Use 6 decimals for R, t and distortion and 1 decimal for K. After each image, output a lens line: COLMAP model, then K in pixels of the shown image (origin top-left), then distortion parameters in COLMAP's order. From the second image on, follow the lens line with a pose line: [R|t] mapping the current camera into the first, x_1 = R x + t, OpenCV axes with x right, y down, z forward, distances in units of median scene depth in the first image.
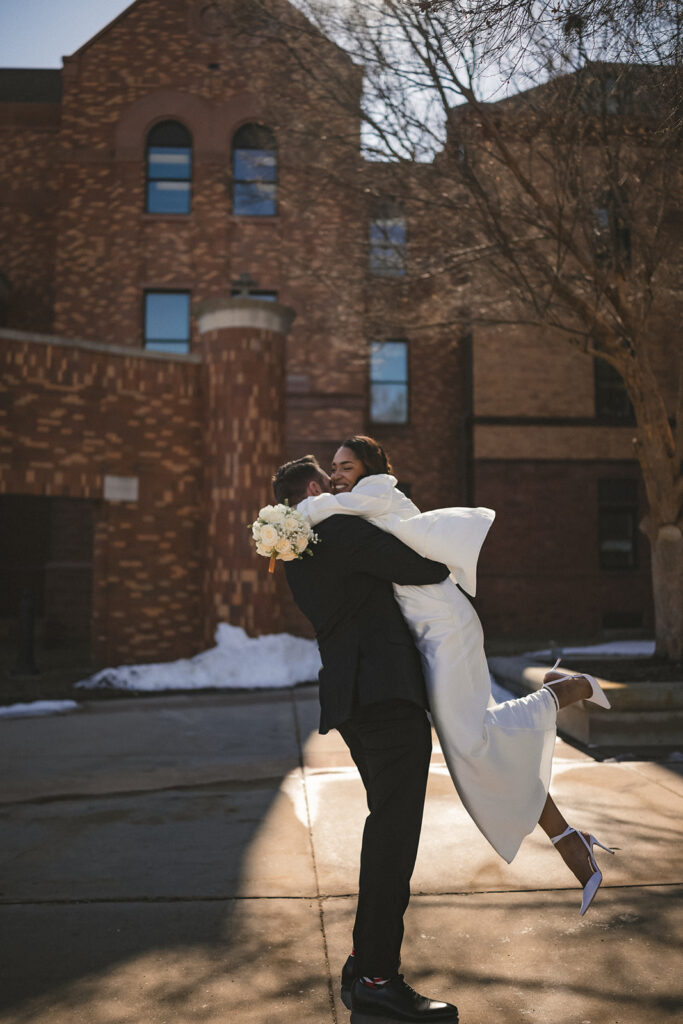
lens RADIAL K [[965.5, 0, 340.8], [0, 965.5, 513.6], [0, 0, 1]] dist [-0.047884, 0.000000]
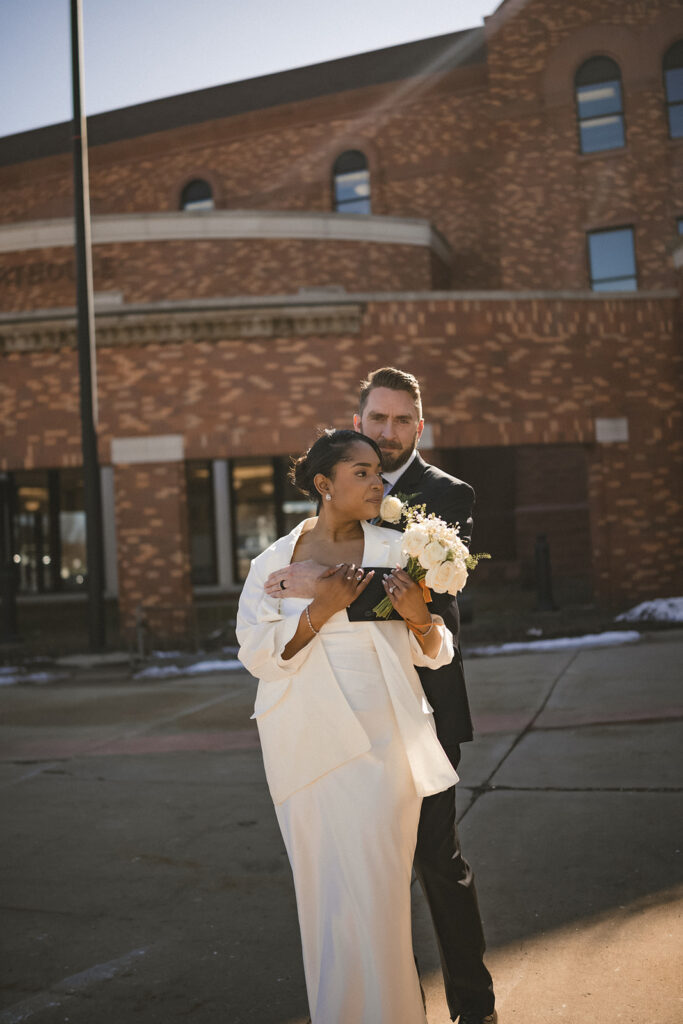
lens RADIAL K [[965.5, 0, 341.7], [0, 965.5, 510.2], [0, 0, 1]] dist [-0.047884, 0.000000]
pose [[0.918701, -0.064580, -0.389639, -0.096372], [0.086856, 0.995425, 0.039806, -0.006675], [0.385286, -0.070412, 0.920107, -0.062948]]
